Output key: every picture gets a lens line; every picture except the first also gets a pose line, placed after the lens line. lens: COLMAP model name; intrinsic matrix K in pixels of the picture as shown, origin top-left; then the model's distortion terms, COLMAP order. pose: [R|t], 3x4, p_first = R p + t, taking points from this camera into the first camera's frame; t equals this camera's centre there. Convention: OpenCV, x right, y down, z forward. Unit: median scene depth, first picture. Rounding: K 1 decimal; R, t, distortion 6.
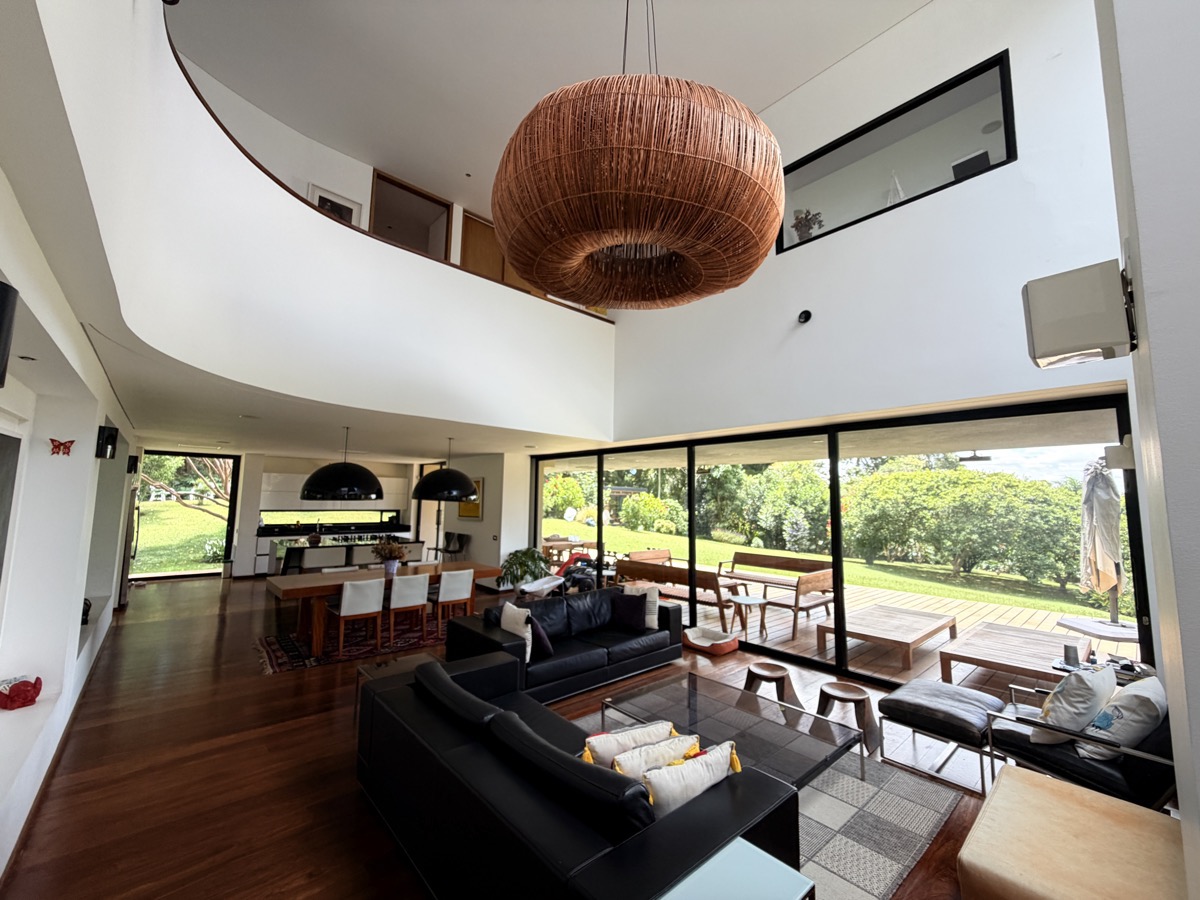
lens RADIAL K [[481.7, 0, 594.8], [0, 481.7, 448.5], [0, 0, 1]] dist [0.001847, -0.000673]
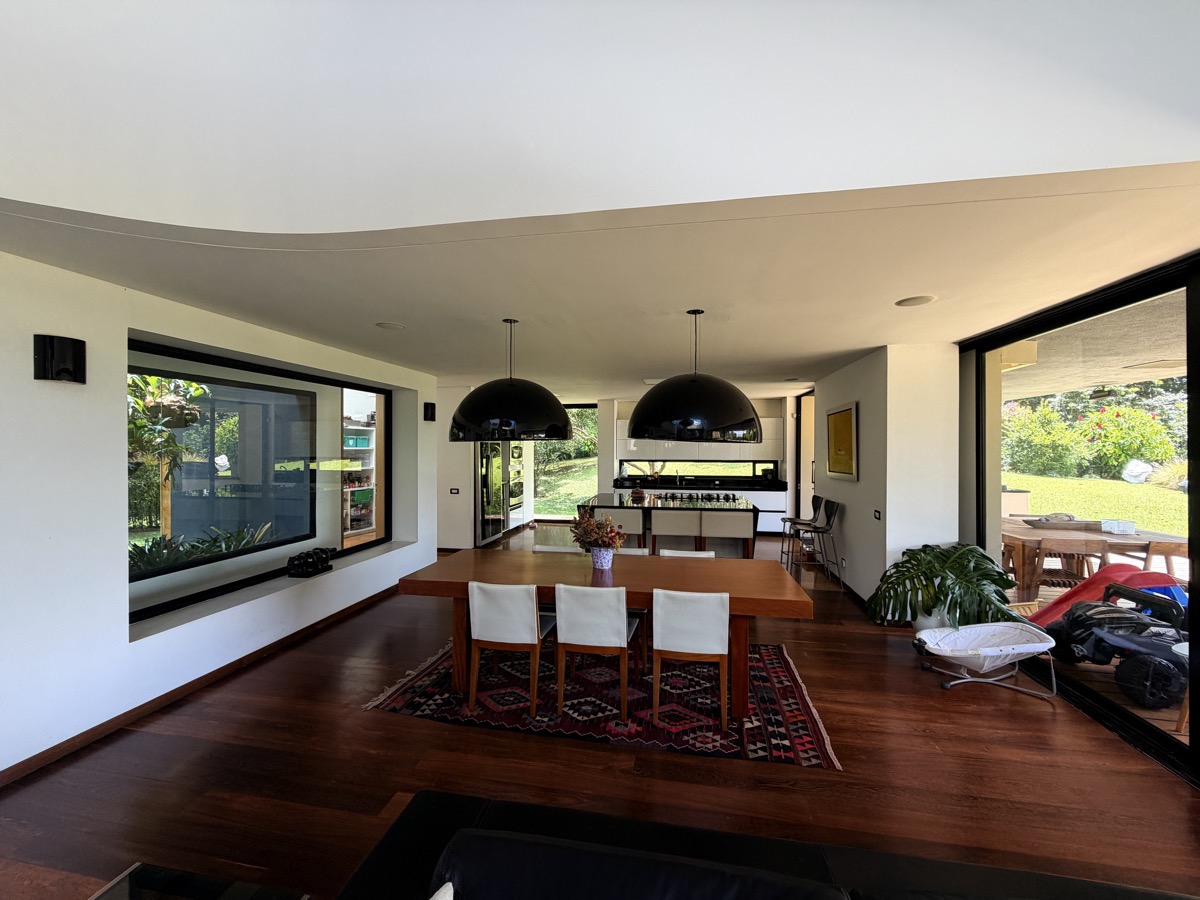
lens RADIAL K [[481.7, 0, 592.8], [0, 481.7, 447.2], [0, 0, 1]] dist [0.001847, -0.000673]
pose [[0.615372, -0.014118, -0.788110, 0.012389], [0.090275, 0.994523, 0.052673, 0.060775], [0.783050, -0.103560, 0.613276, 0.466742]]
